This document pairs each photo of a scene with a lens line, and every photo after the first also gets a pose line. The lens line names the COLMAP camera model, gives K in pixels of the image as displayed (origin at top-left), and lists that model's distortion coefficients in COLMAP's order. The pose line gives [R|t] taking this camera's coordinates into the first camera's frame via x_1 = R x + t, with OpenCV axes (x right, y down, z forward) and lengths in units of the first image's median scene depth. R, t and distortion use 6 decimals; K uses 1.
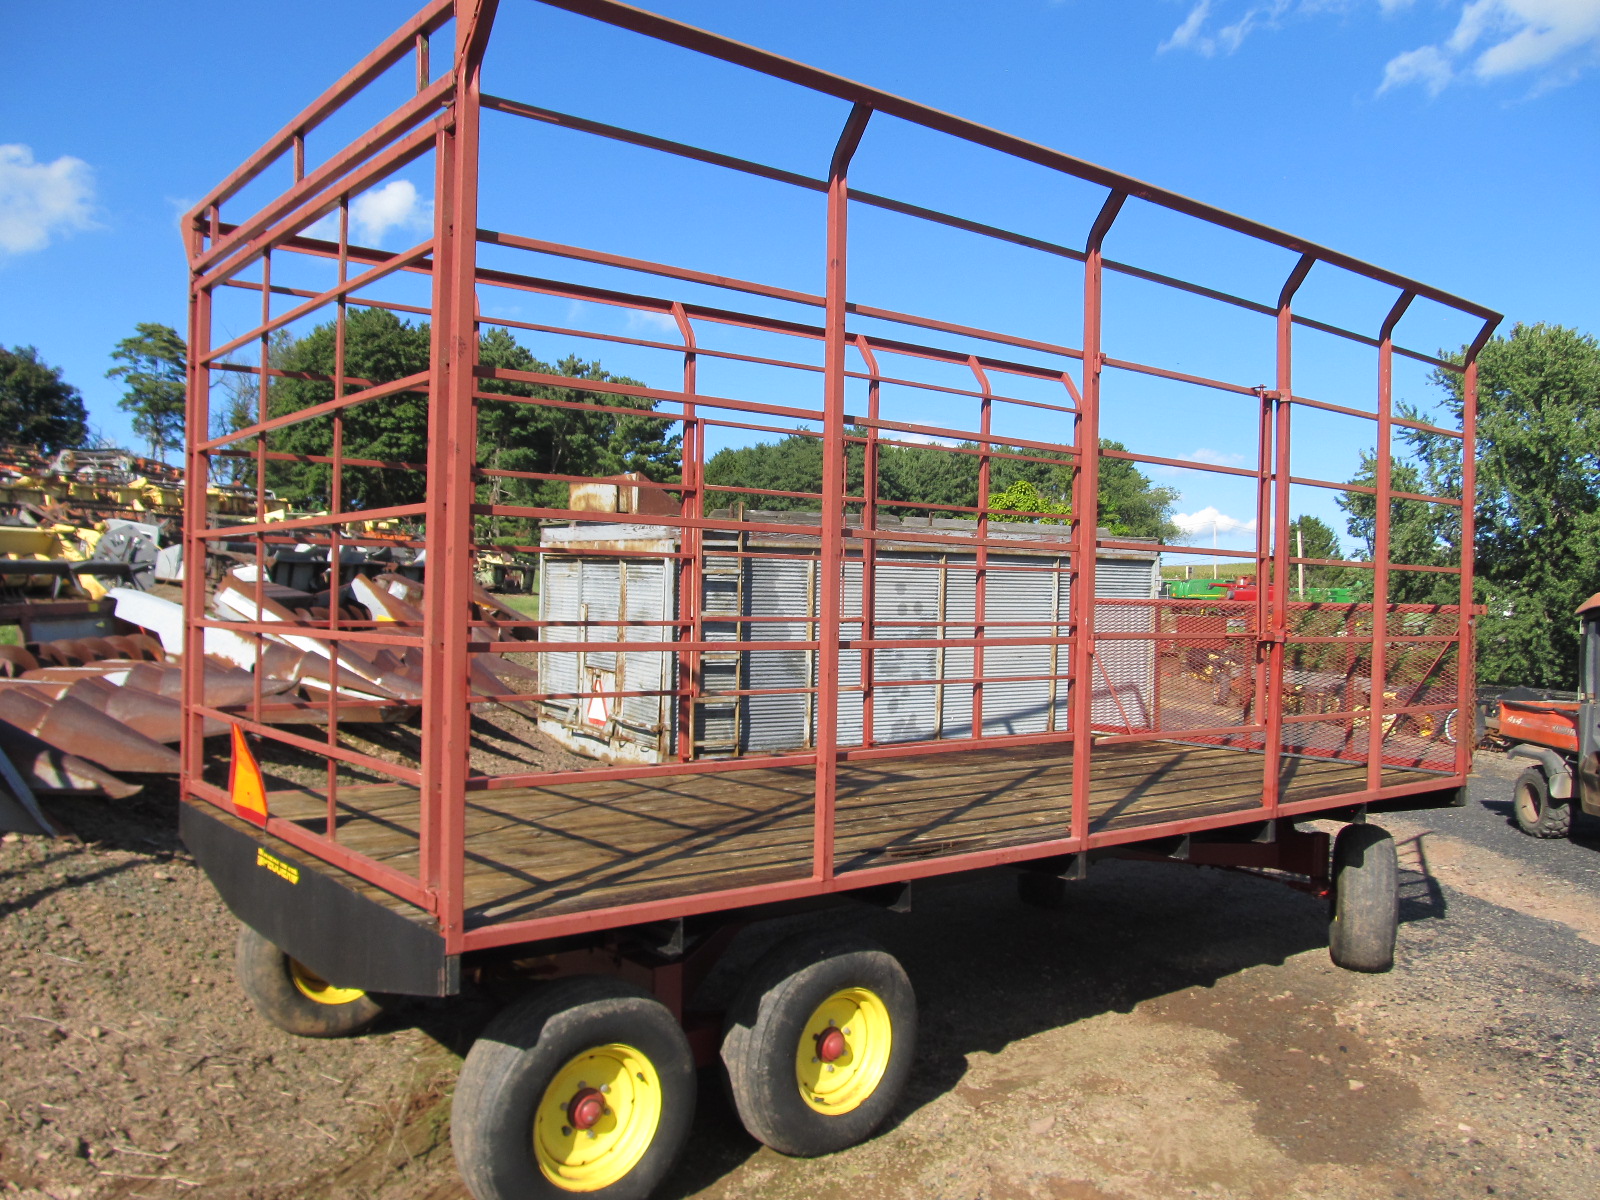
lens RADIAL K [[1314.3, 0, 794.3], [0, 1314.3, 605.3], [0, 0, 1]] dist [-0.056470, 0.009977]
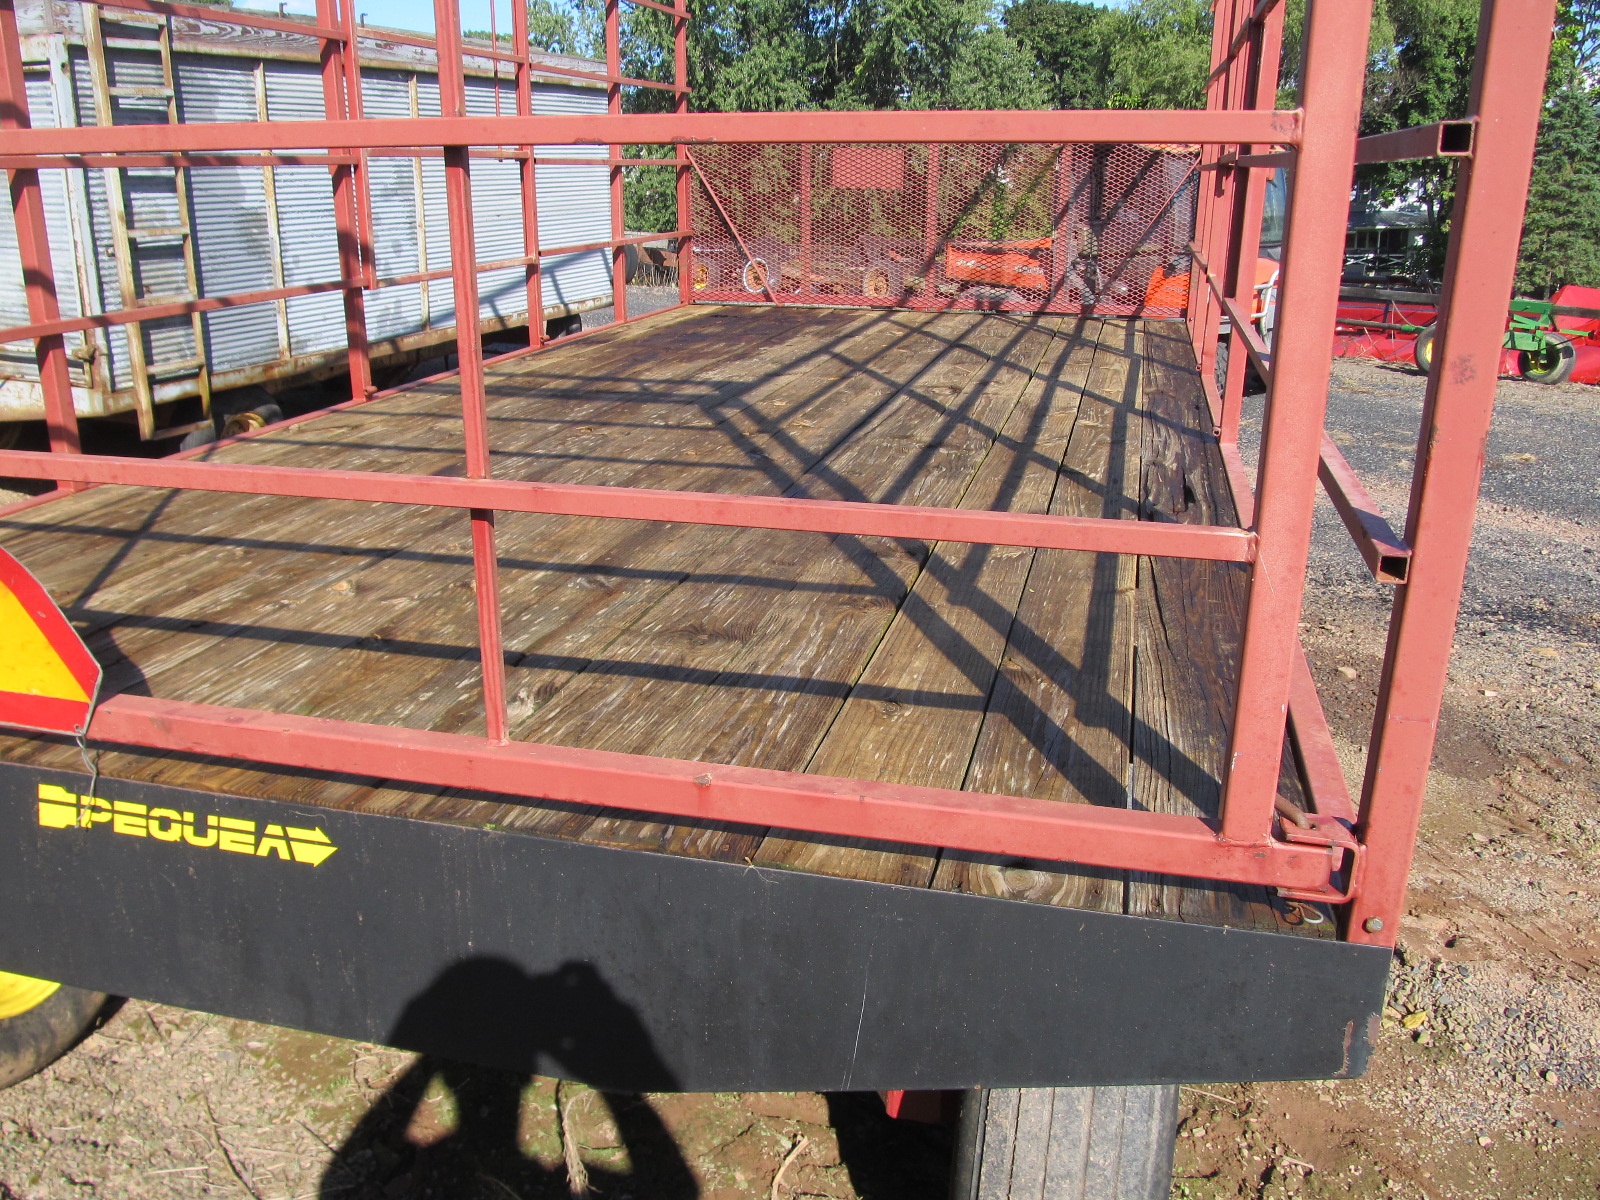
lens RADIAL K [[1314.3, 0, 800.6], [0, 1314.3, 601.1], [0, 0, 1]] dist [-0.056470, 0.009977]
pose [[0.798457, -0.203281, 0.566694, -0.200753], [0.013912, 0.947251, 0.320191, 0.012217], [-0.601890, -0.247775, 0.759168, 0.282531]]
